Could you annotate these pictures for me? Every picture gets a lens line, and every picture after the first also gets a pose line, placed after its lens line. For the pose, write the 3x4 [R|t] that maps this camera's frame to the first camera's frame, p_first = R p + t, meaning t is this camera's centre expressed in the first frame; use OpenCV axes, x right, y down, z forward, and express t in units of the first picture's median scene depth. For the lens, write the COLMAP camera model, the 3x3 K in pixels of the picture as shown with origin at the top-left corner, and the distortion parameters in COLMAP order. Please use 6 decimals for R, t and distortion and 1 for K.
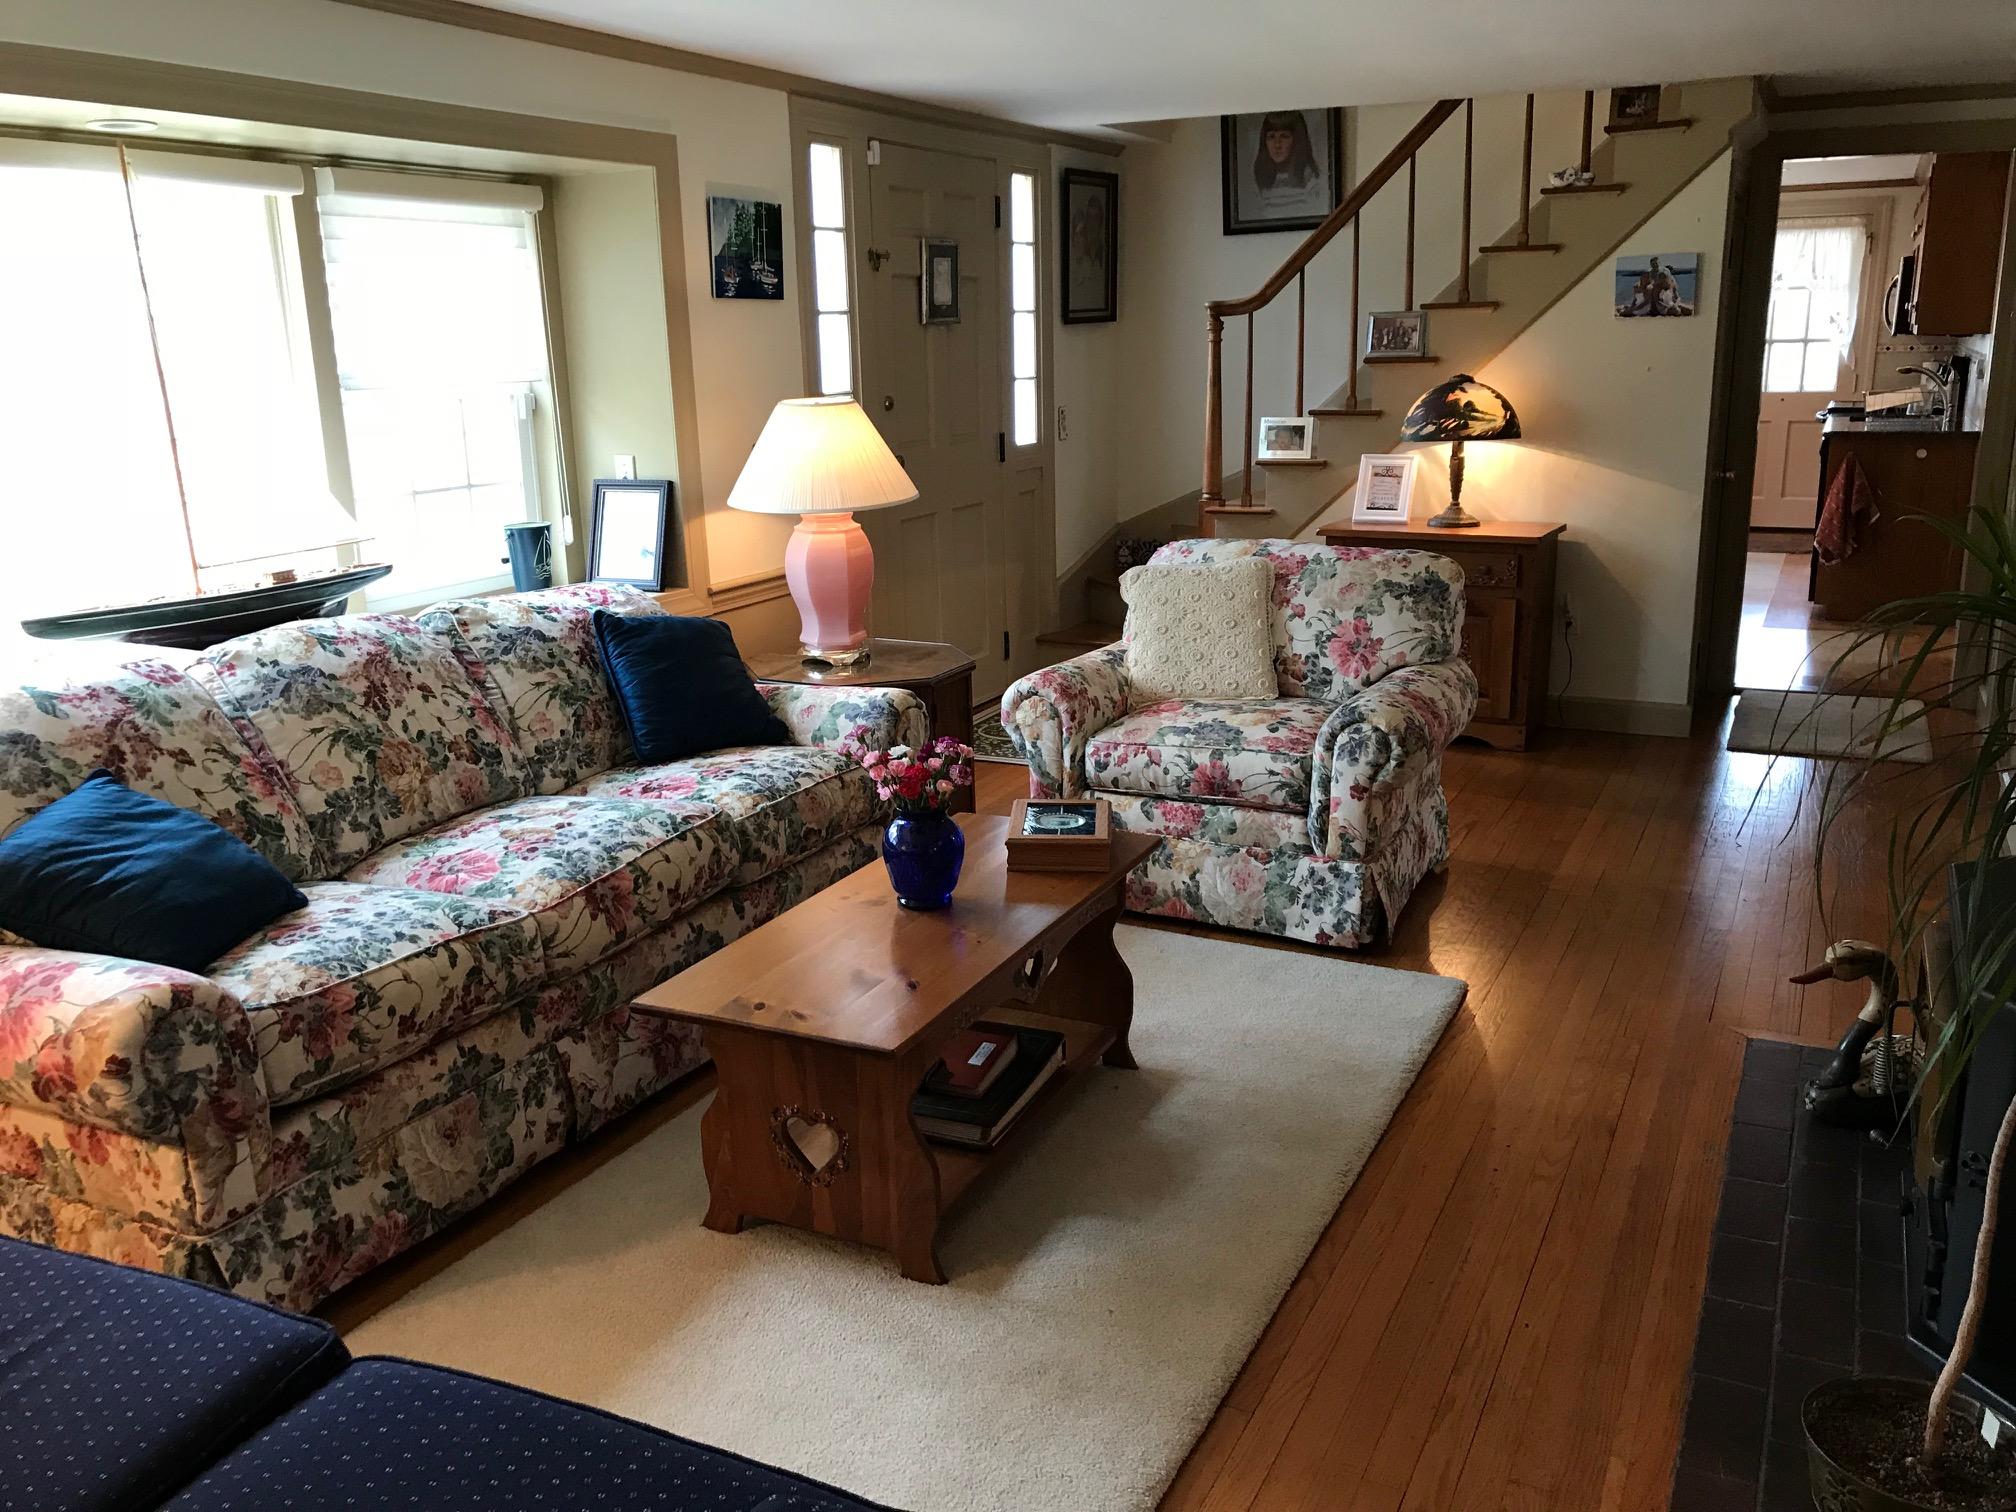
lens RADIAL K [[1643.8, 0, 1008.0], [0, 1643.8, 756.0], [0, 0, 1]] dist [0.004715, -0.004983]
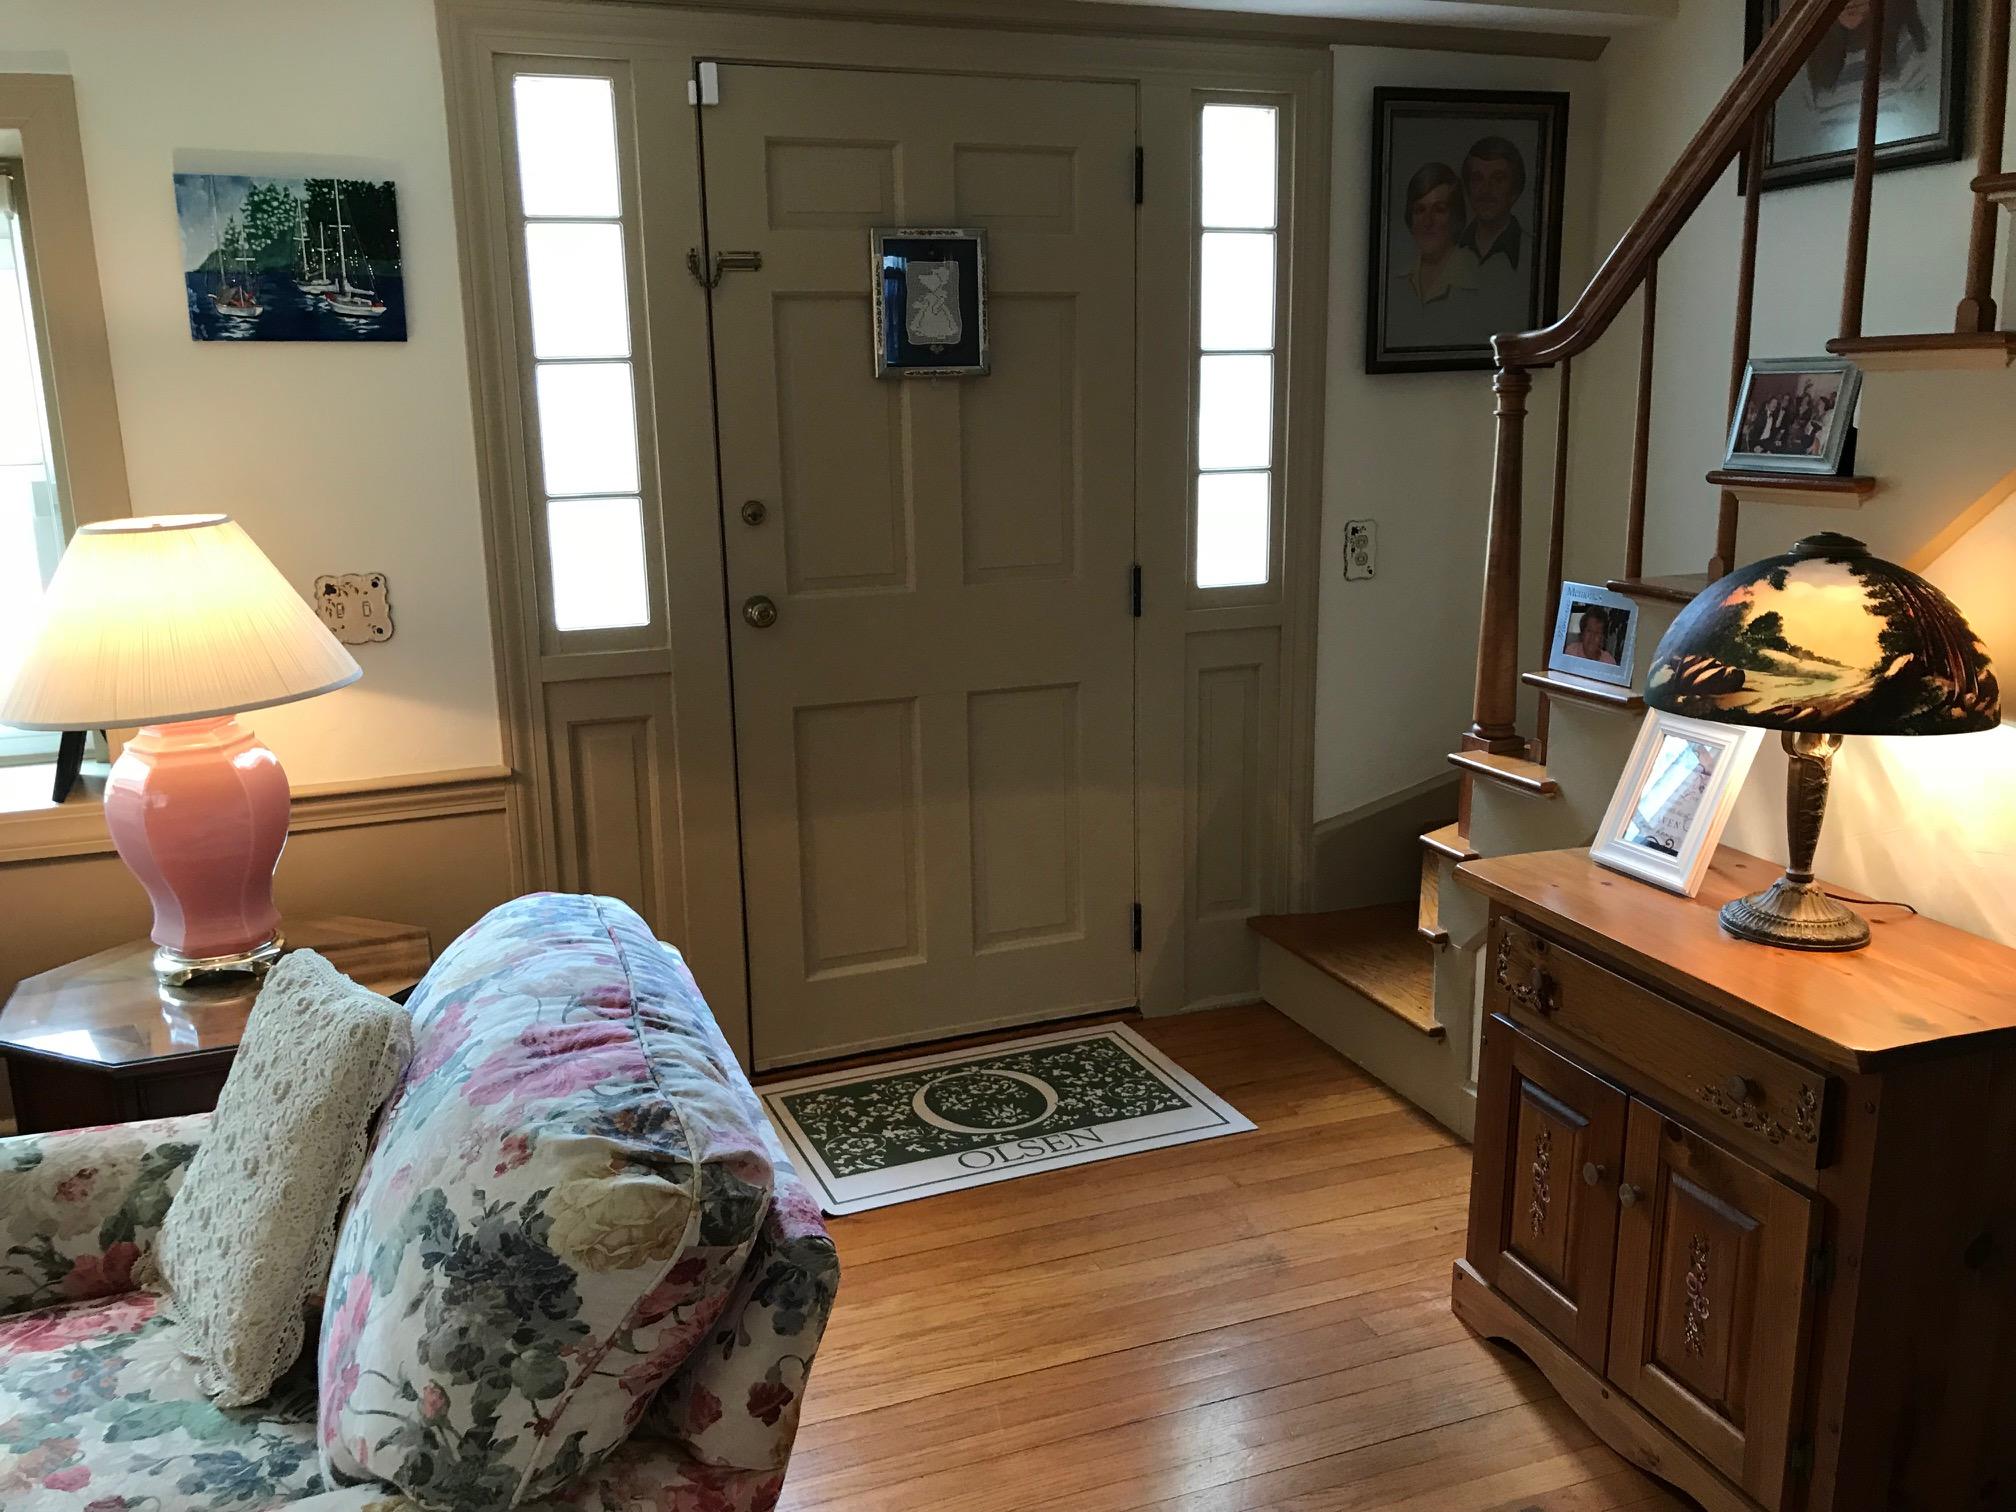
lens RADIAL K [[1643.8, 0, 1008.0], [0, 1643.8, 756.0], [0, 0, 1]] dist [0.004715, -0.004983]
pose [[0.744960, 0.159362, -0.647795, 0.374463], [-0.168073, 0.984560, 0.048927, -0.167378], [0.645590, 0.072428, 0.760242, 0.598389]]
